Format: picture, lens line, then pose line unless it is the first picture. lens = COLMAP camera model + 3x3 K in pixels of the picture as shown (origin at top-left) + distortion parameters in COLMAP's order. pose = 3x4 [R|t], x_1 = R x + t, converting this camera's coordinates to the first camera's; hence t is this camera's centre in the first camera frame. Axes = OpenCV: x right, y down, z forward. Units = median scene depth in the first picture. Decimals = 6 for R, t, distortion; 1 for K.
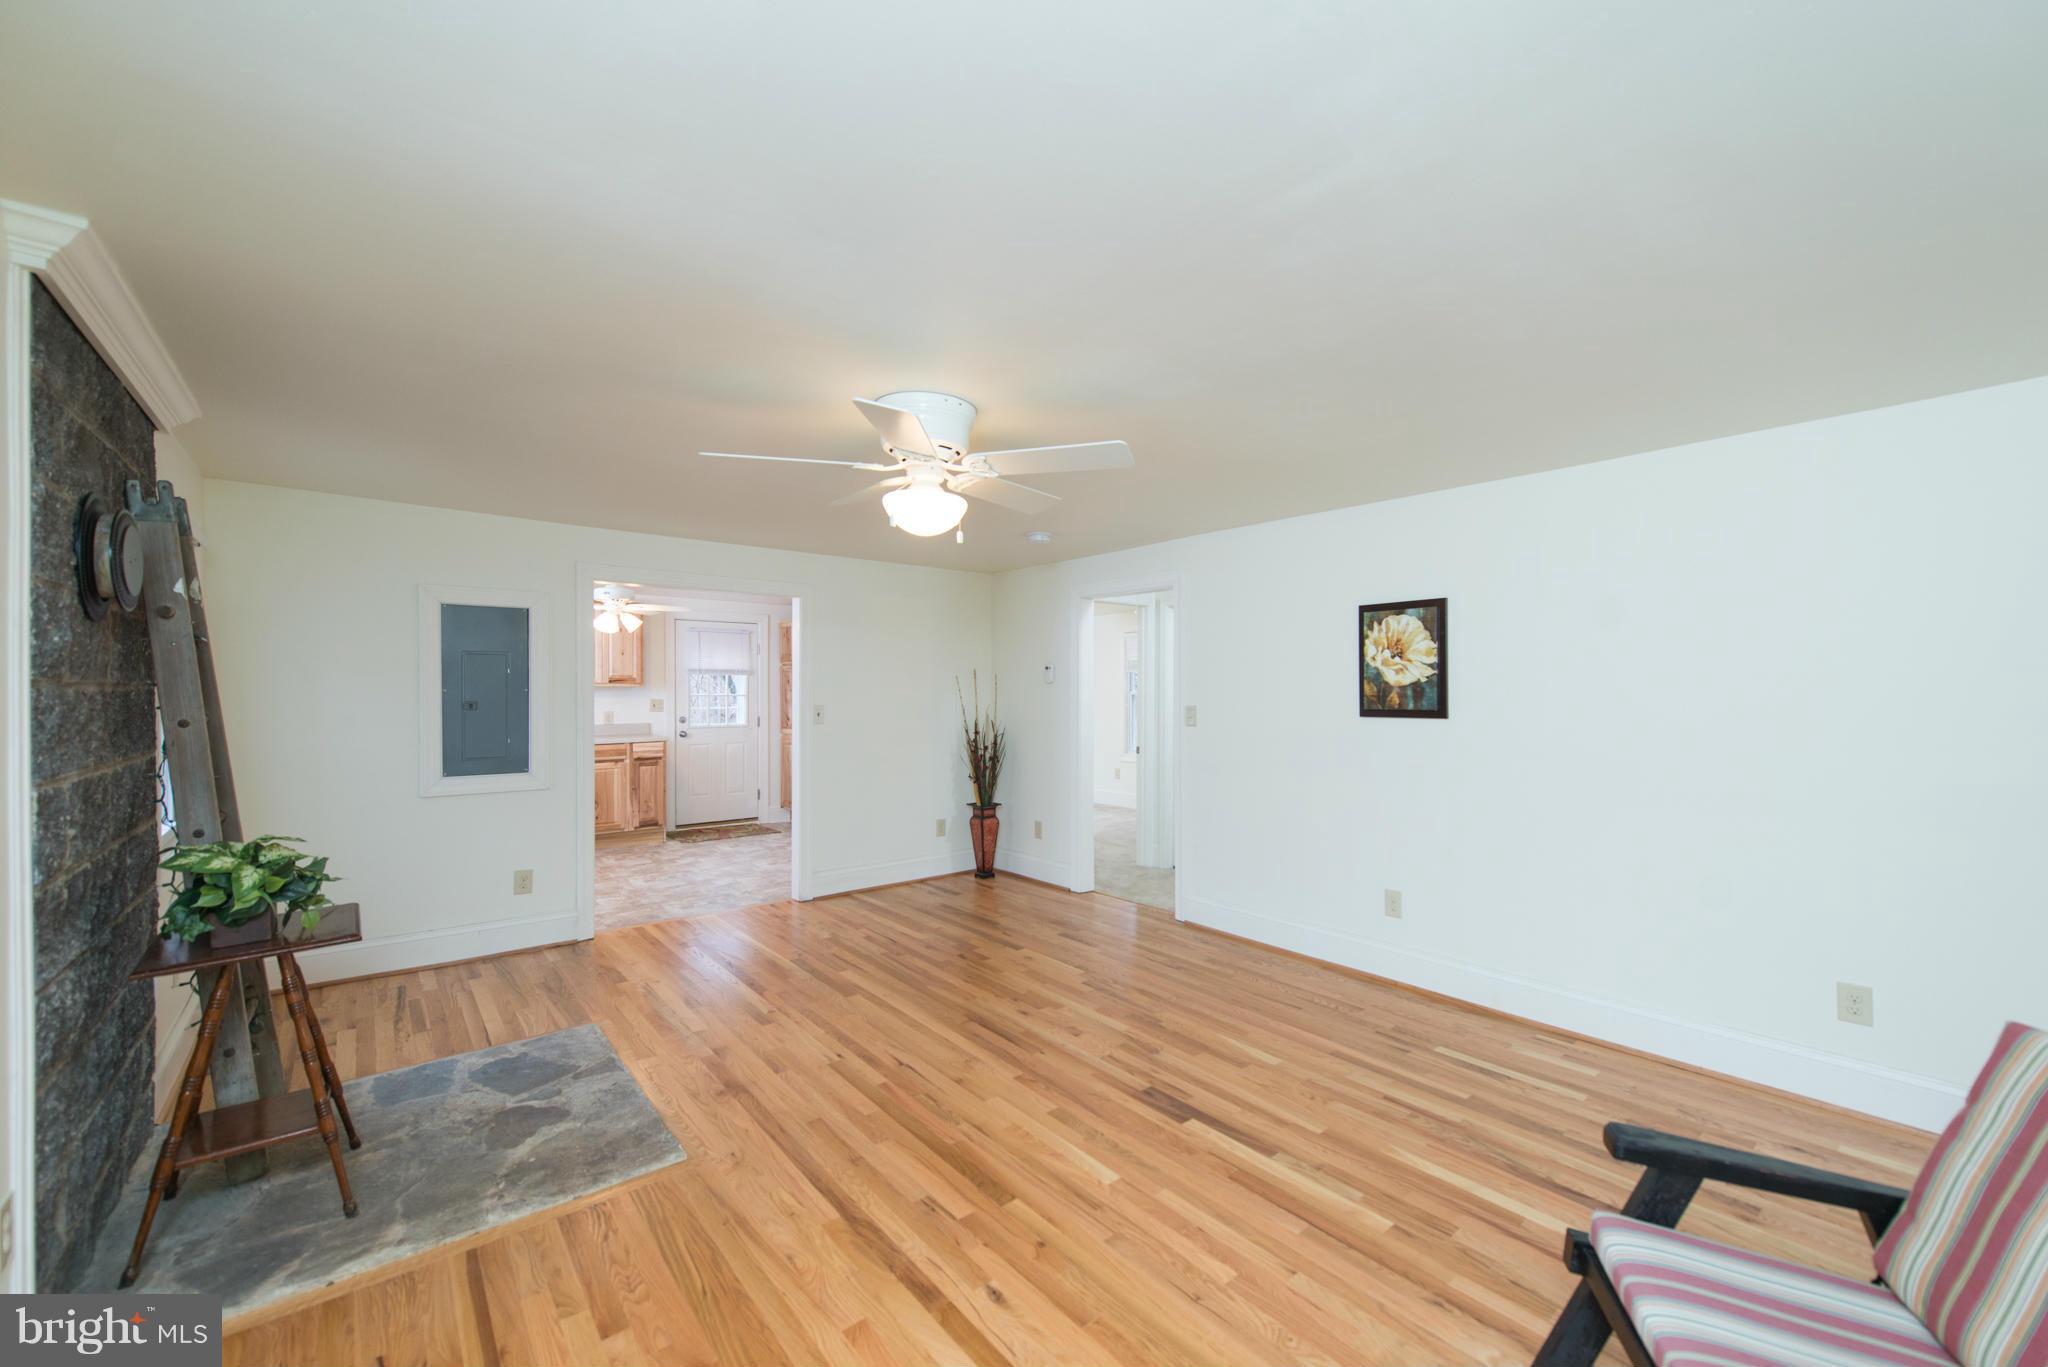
lens RADIAL K [[815.5, 0, 1054.7], [0, 815.5, 686.9], [0, 0, 1]] dist [0.002354, -0.000147]
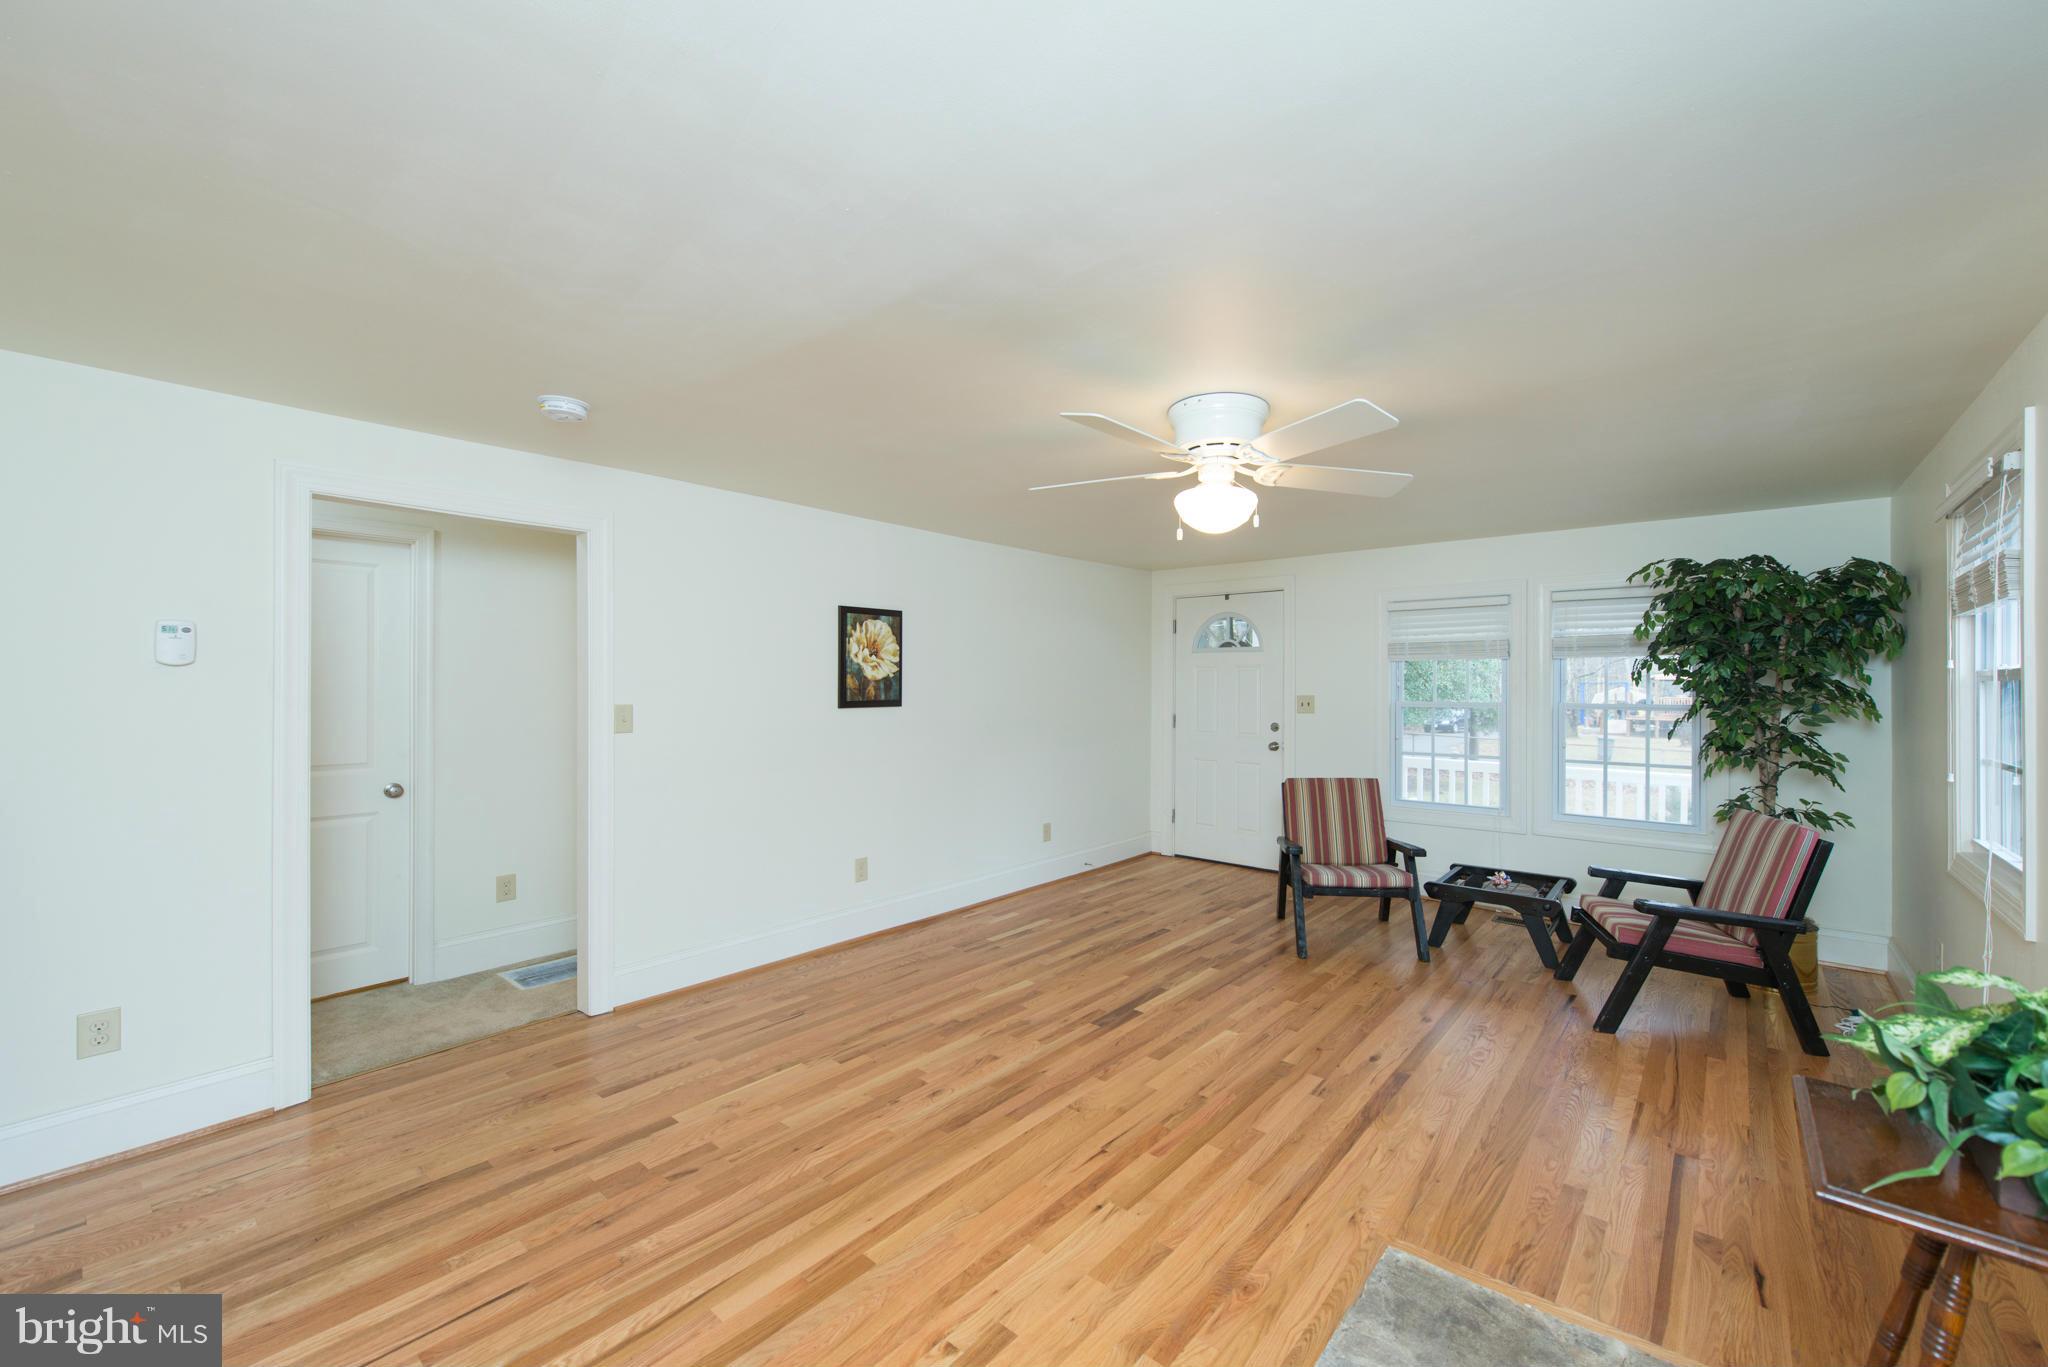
lens RADIAL K [[815.5, 0, 1054.7], [0, 815.5, 686.9], [0, 0, 1]] dist [0.002354, -0.000147]
pose [[-0.172501, -0.006898, 0.984985, -0.929444], [-0.004299, 0.999971, 0.006250, -0.000045], [-0.985000, -0.003156, -0.172525, 1.139921]]
